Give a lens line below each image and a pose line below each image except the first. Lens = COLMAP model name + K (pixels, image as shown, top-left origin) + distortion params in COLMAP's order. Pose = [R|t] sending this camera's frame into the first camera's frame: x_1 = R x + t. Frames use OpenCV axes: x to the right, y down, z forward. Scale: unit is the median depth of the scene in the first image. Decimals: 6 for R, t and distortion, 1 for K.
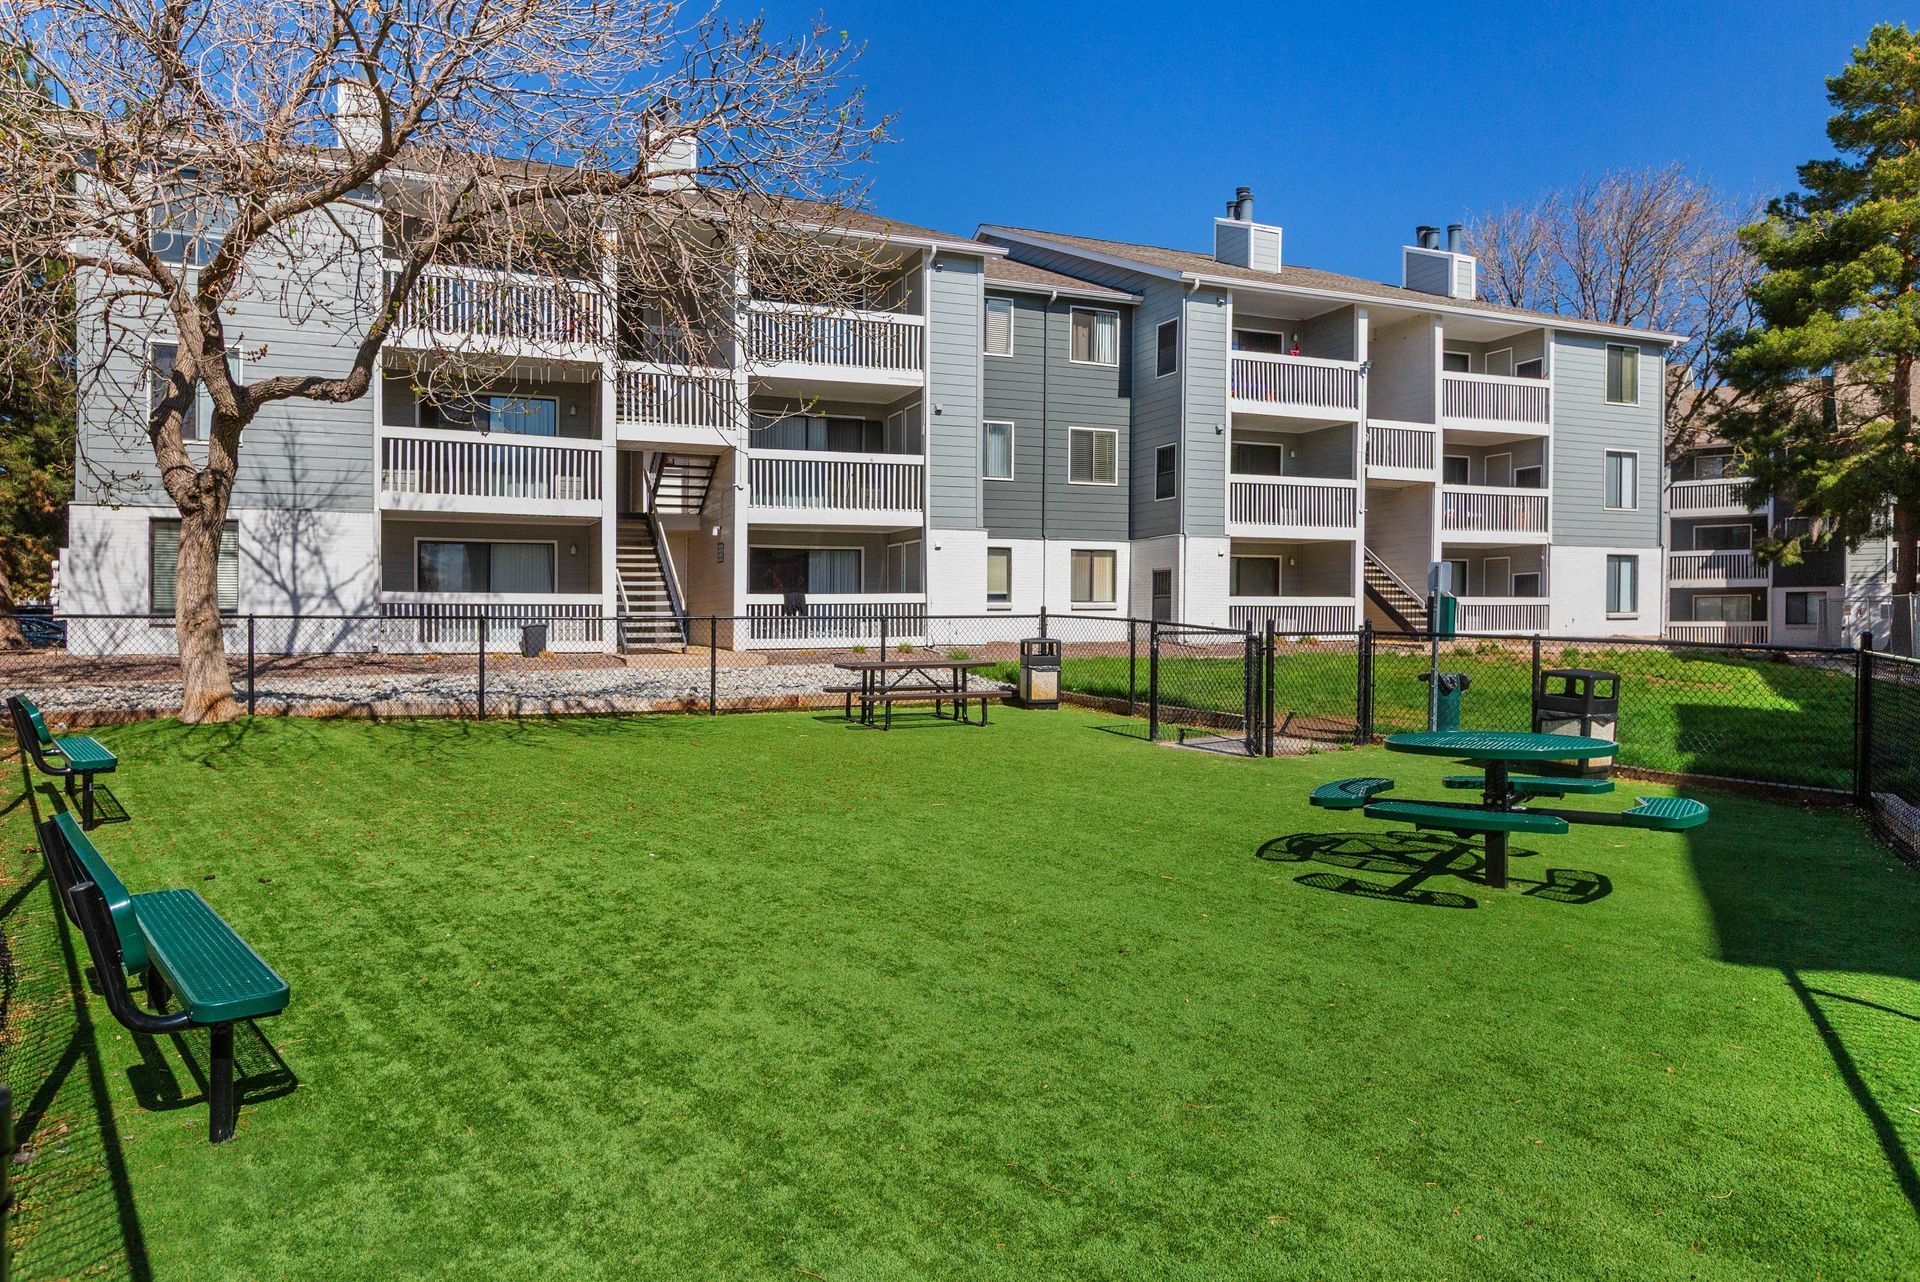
lens RADIAL K [[1314.9, 0, 958.3], [0, 1314.9, 644.7], [0, 0, 1]] dist [-0.001209, 0.004353]
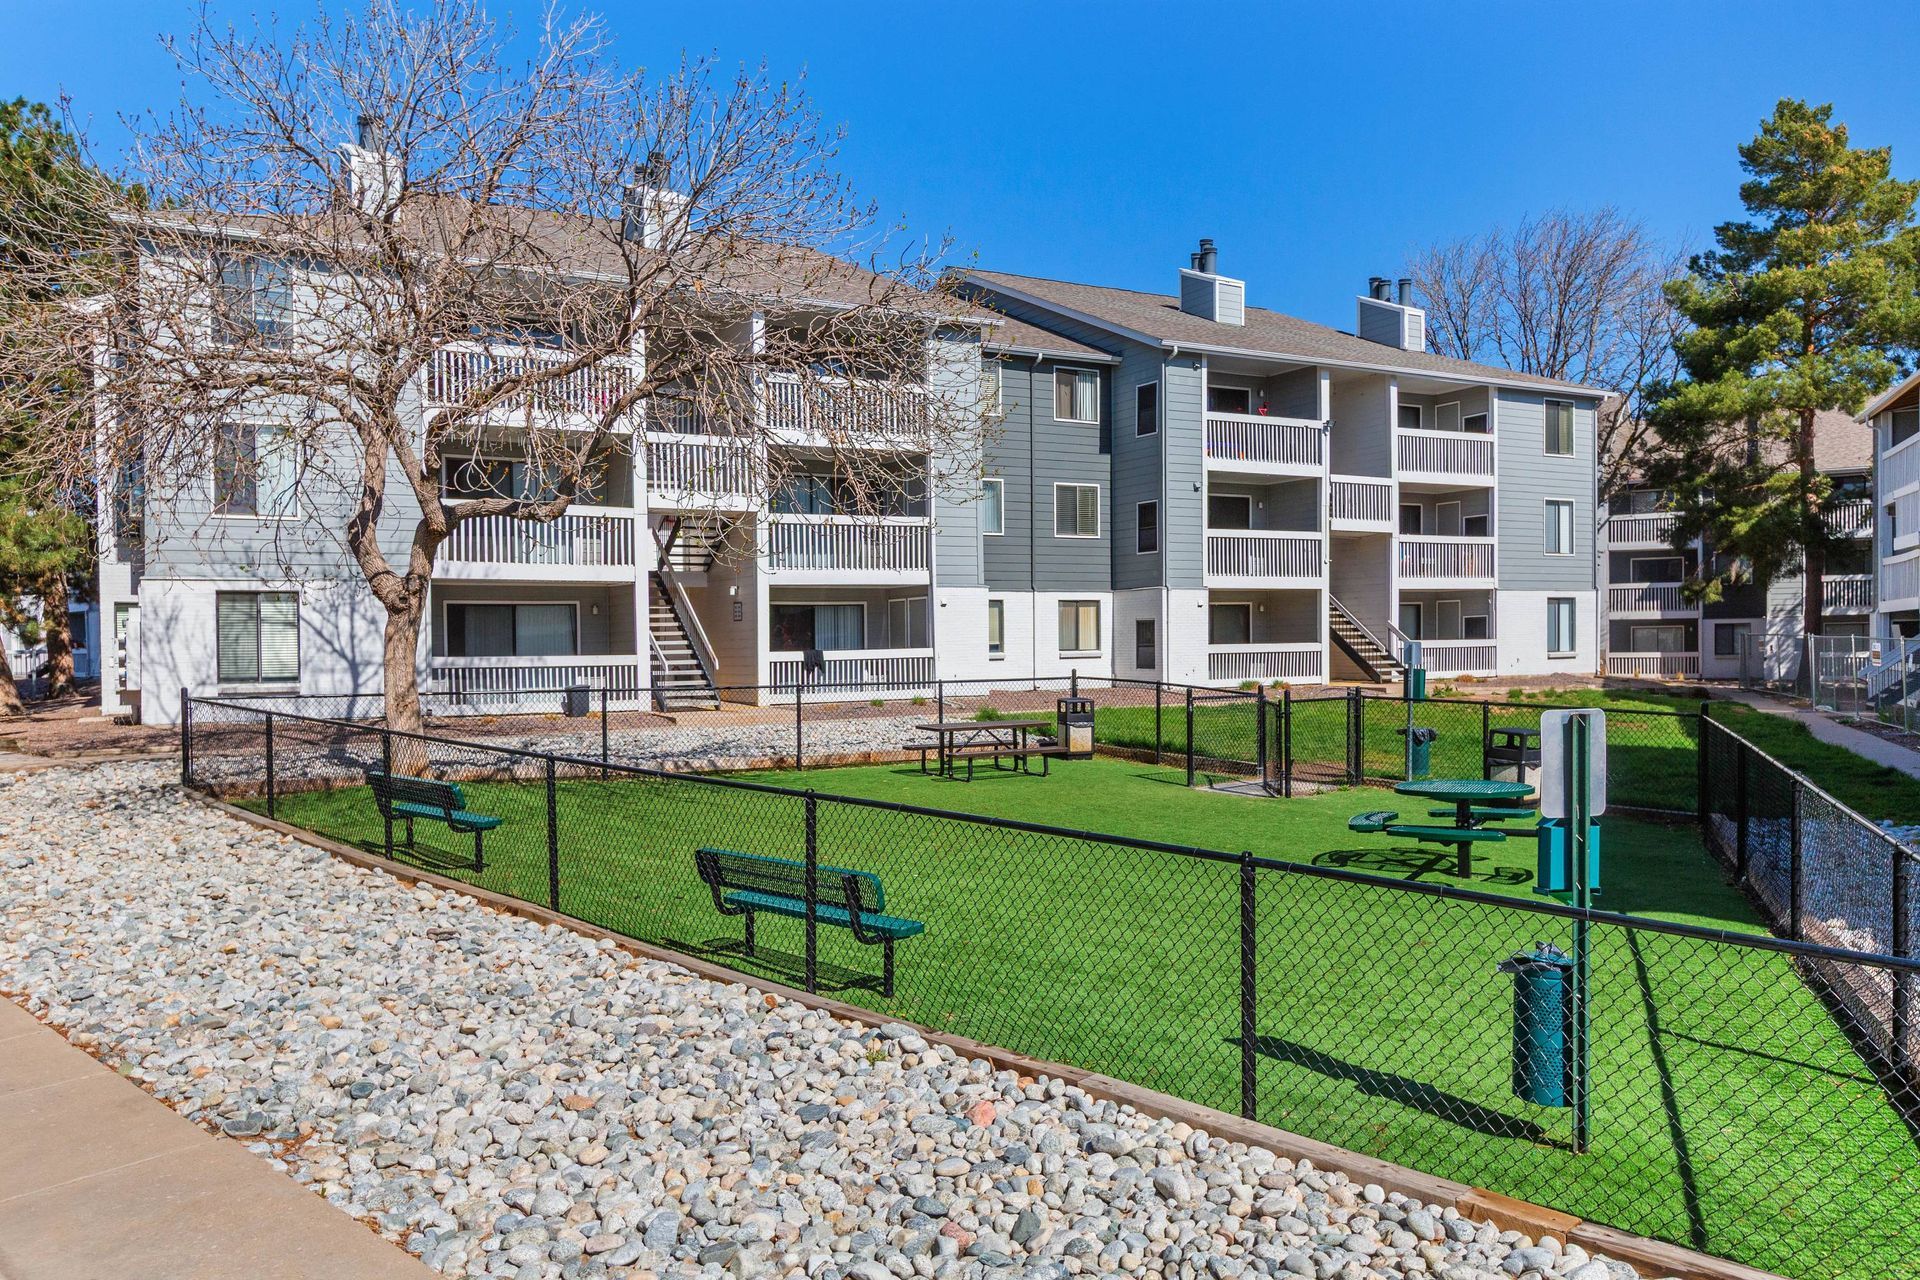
lens RADIAL K [[1816.2, 0, 960.6], [0, 1816.2, 634.1], [0, 0, 1]] dist [0.013065, 0.000000]
pose [[0.990934, -0.010917, 0.133904, -0.194290], [0.011457, 0.999929, -0.003266, -0.044268], [-0.133859, 0.004770, 0.990989, -0.439287]]
